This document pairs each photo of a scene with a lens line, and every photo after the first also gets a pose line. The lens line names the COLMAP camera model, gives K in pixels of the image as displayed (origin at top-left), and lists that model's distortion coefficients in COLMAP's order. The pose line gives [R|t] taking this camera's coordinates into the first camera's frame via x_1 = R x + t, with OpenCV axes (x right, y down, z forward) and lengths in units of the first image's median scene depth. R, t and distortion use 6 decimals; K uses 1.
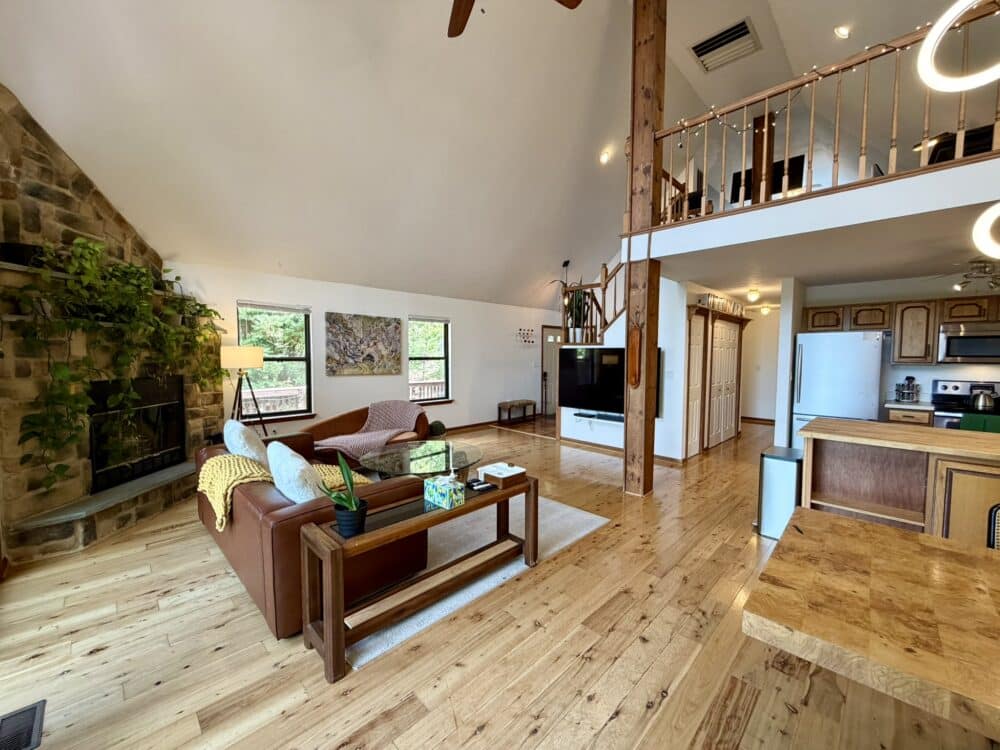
lens RADIAL K [[400.1, 0, 493.6], [0, 400.1, 373.9], [0, 0, 1]] dist [0.004072, -0.001205]
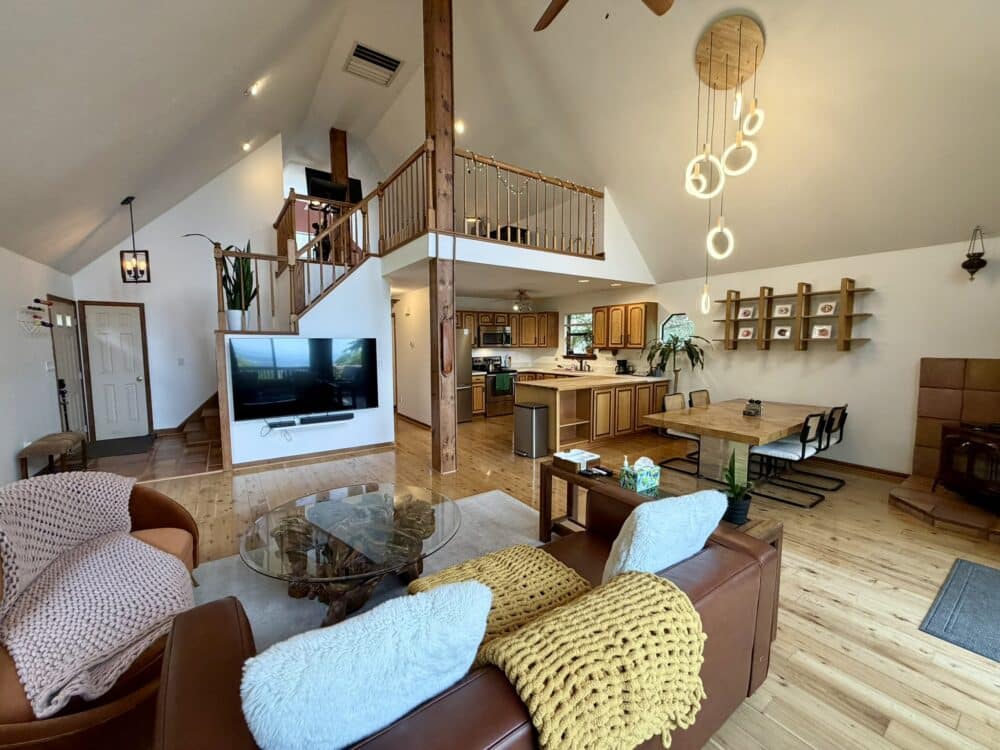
lens RADIAL K [[400.1, 0, 497.0], [0, 400.1, 375.1], [0, 0, 1]] dist [0.004072, -0.001205]
pose [[0.177070, -0.087964, 0.980259, -0.661594], [0.056354, 0.995270, 0.079132, -0.044543], [-0.982584, 0.041230, 0.181189, 0.637674]]
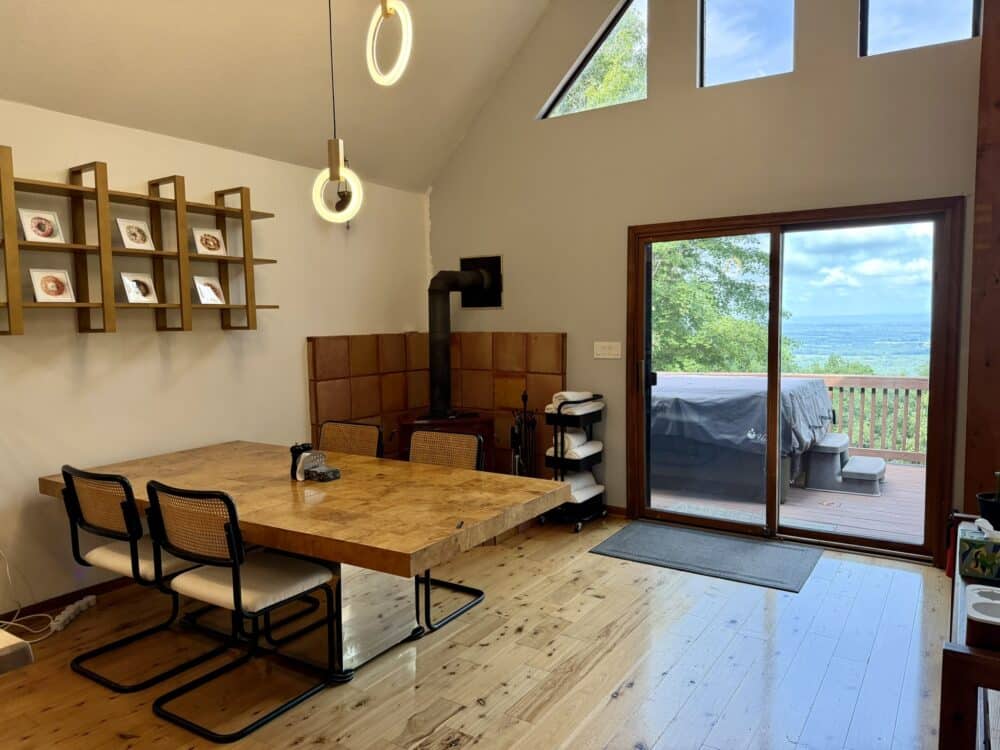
lens RADIAL K [[701.8, 0, 490.8], [0, 701.8, 378.3], [0, 0, 1]] dist [0.071142, -0.088493]
pose [[-0.977897, 0.024574, -0.207637, 0.400043], [-0.003527, 0.990990, 0.133892, -0.036596], [0.209056, 0.131665, -0.968999, 0.945723]]
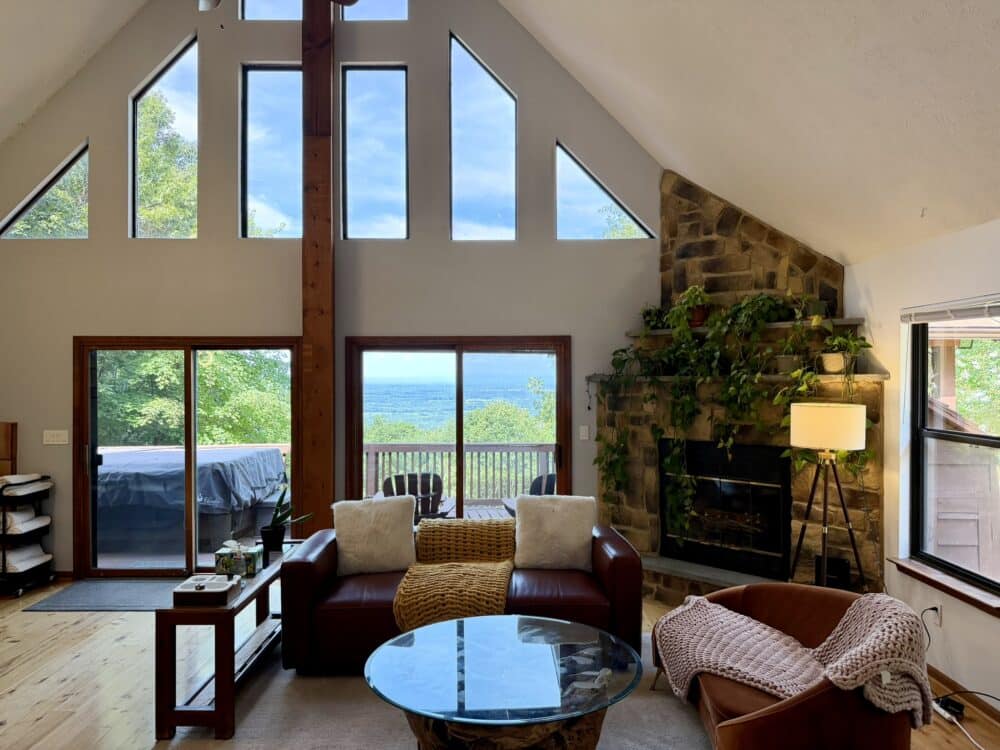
lens RADIAL K [[701.8, 0, 499.2], [0, 701.8, 371.9], [0, 0, 1]] dist [0.071142, -0.088493]
pose [[-0.695064, -0.009157, -0.718889, 0.368882], [-0.041765, 0.998745, 0.027659, -0.127451], [0.717733, 0.049249, -0.694574, 1.419818]]
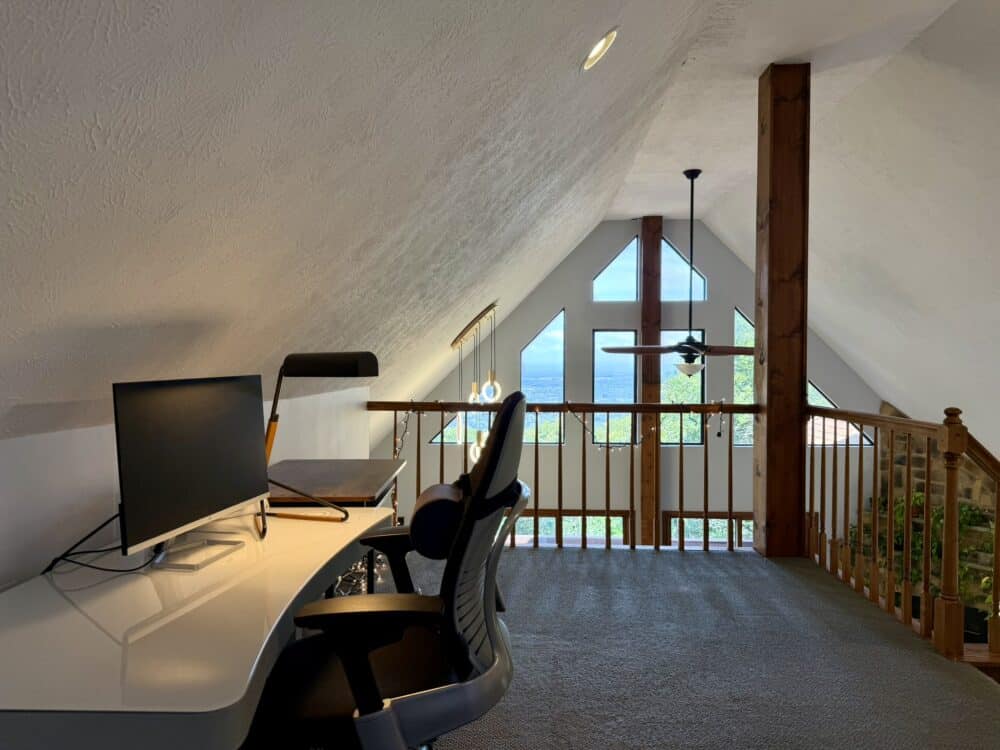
lens RADIAL K [[701.8, 0, 503.2], [0, 701.8, 375.6], [0, 0, 1]] dist [0.071142, -0.088493]
pose [[-0.713022, 0.007437, -0.701102, 1.360979], [-0.040800, 0.997809, 0.052078, -0.630301], [0.699954, 0.065738, -0.711157, 1.357210]]
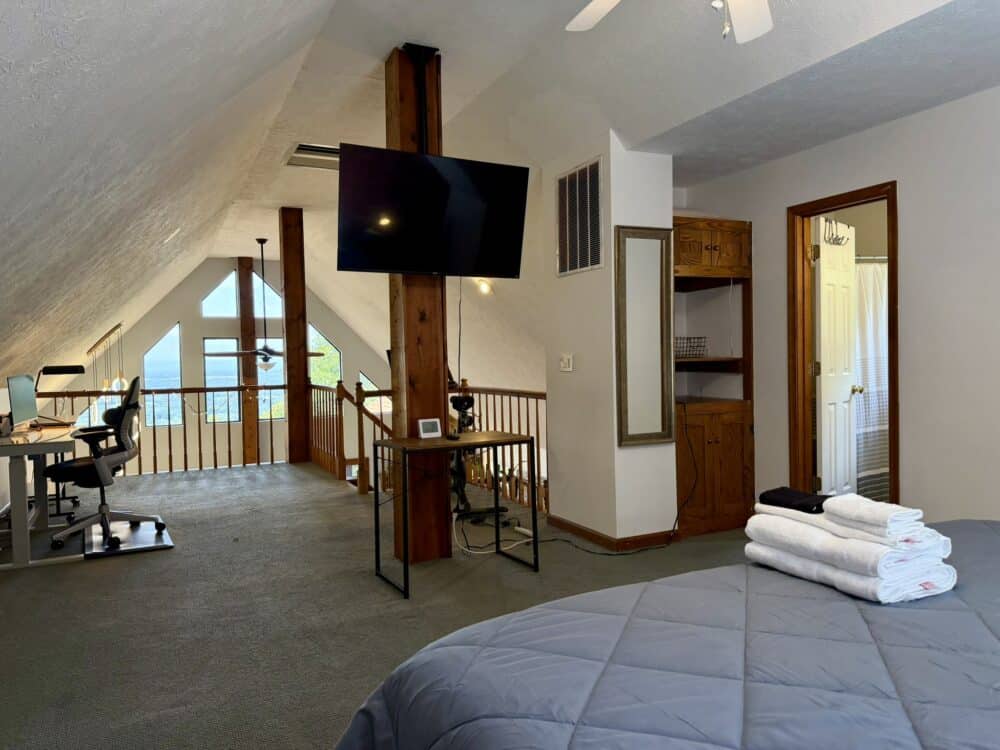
lens RADIAL K [[701.8, 0, 494.1], [0, 701.8, 377.4], [0, 0, 1]] dist [0.071142, -0.088493]
pose [[-0.309413, 0.033545, -0.950336, 2.052755], [-0.030879, 0.998496, 0.045299, -0.675763], [0.950426, 0.043362, -0.307912, 2.043321]]
